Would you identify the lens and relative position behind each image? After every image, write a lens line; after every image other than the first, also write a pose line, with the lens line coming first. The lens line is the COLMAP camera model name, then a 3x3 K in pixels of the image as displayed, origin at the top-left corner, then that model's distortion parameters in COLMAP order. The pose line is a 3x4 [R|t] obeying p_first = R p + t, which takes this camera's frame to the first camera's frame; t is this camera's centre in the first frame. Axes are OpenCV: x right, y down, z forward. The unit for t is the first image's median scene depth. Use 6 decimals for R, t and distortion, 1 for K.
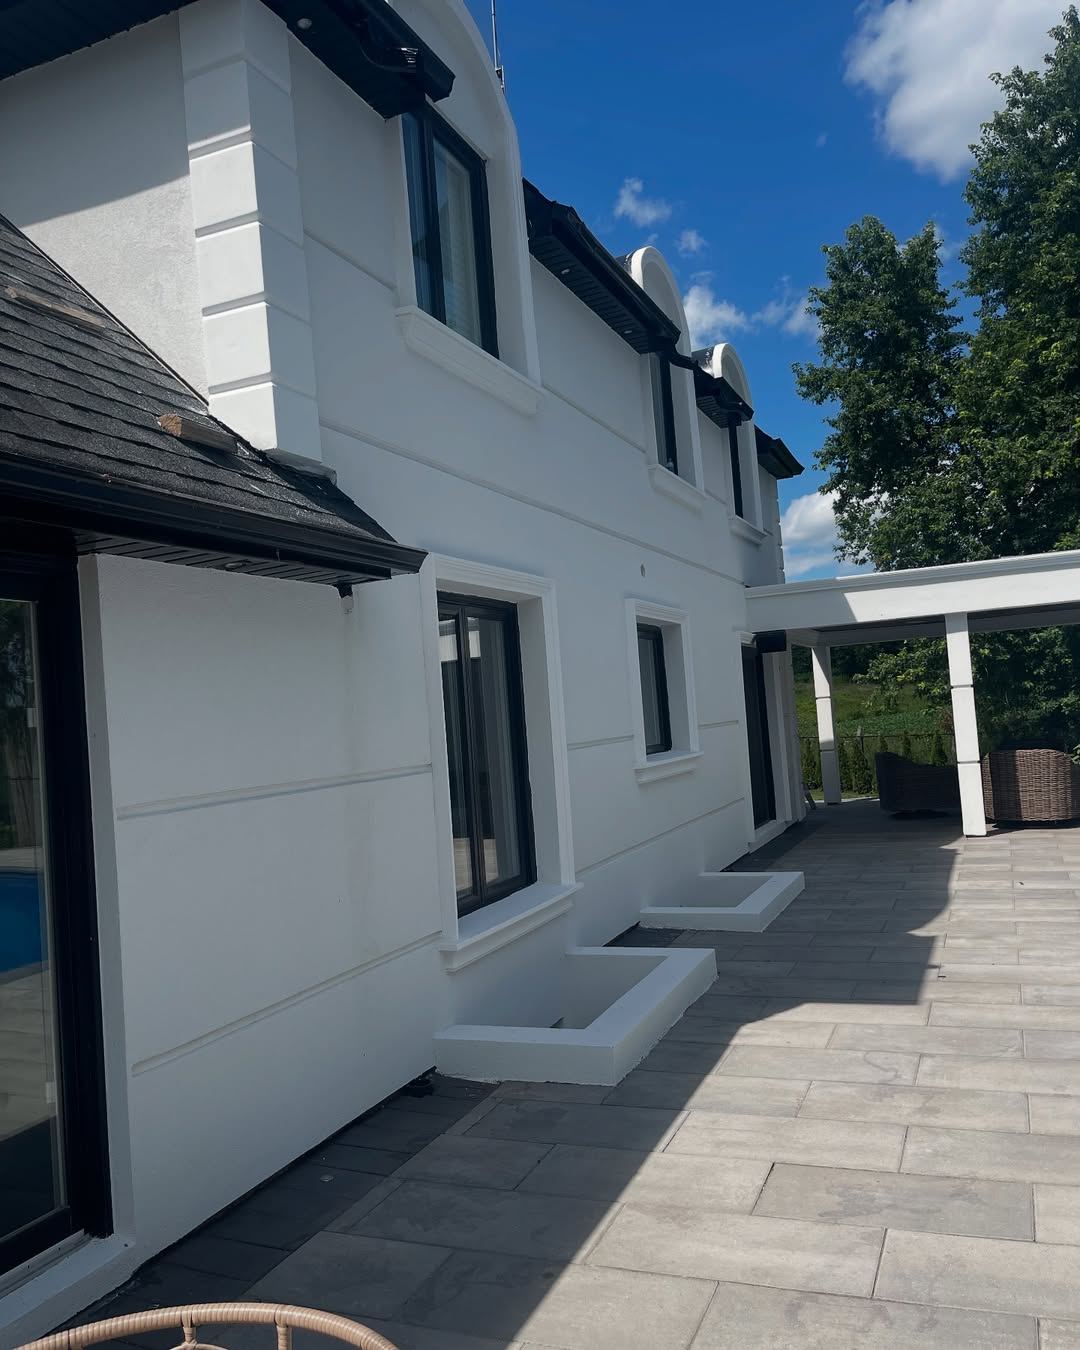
lens RADIAL K [[1068.4, 0, 540.0], [0, 1068.4, 675.0], [0, 0, 1]] dist [0.010050, 0.005087]
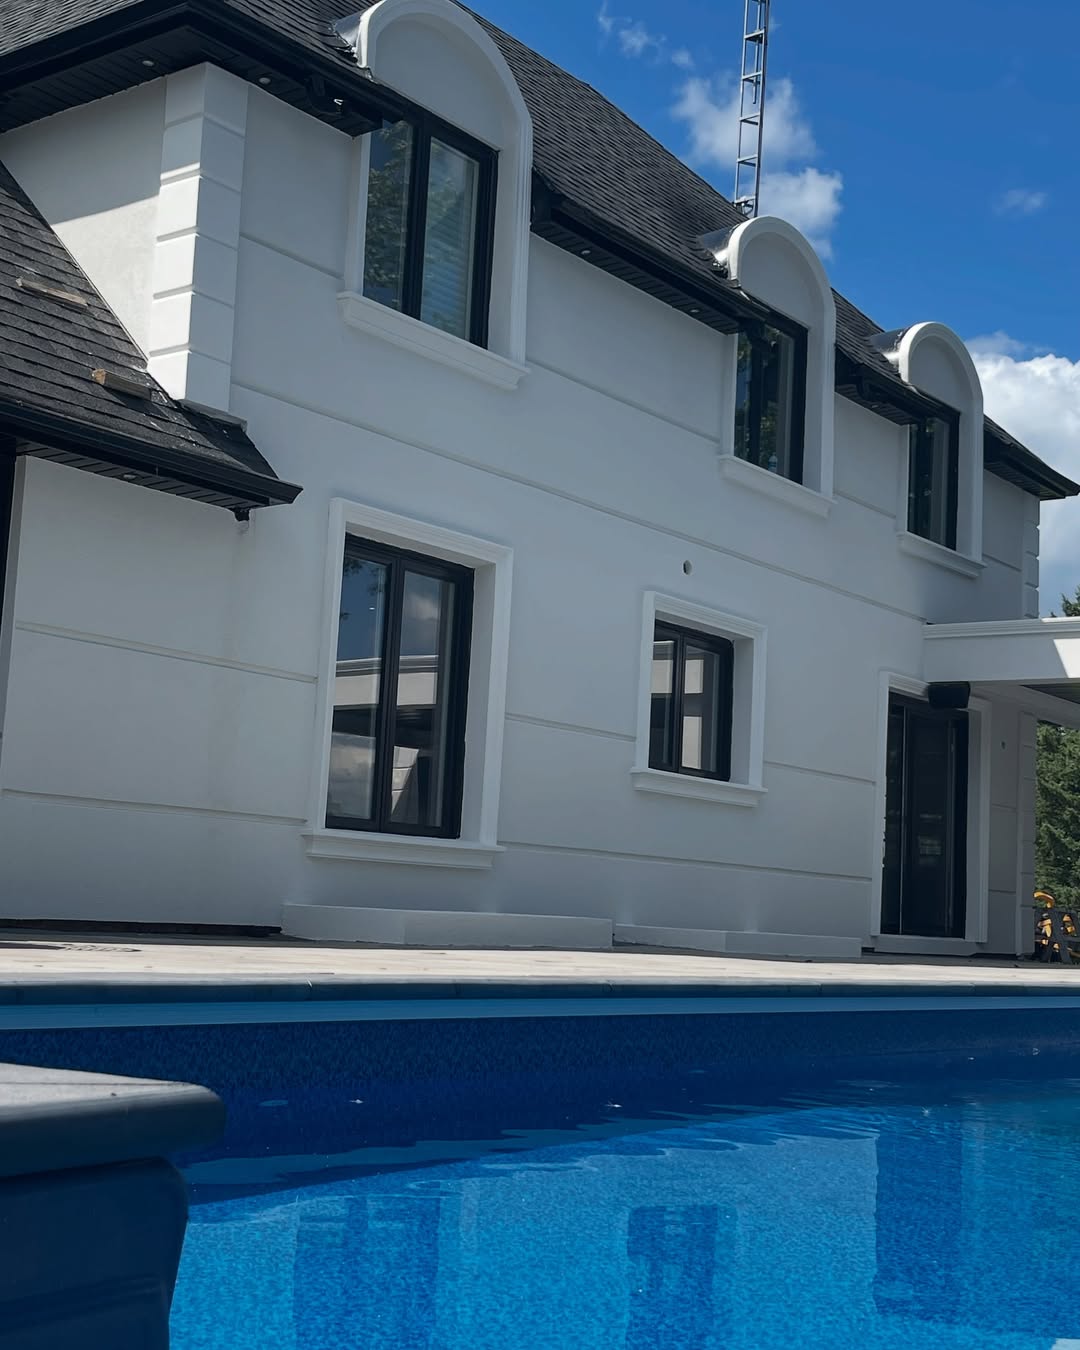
lens RADIAL K [[1812.1, 0, 540.0], [0, 1812.1, 675.0], [0, 0, 1]] dist [0.047663, -0.055887]
pose [[0.957113, 0.088307, -0.275930, 0.810514], [-0.113100, 0.990731, -0.075239, 0.243374], [0.266728, 0.103220, 0.958228, -0.992138]]
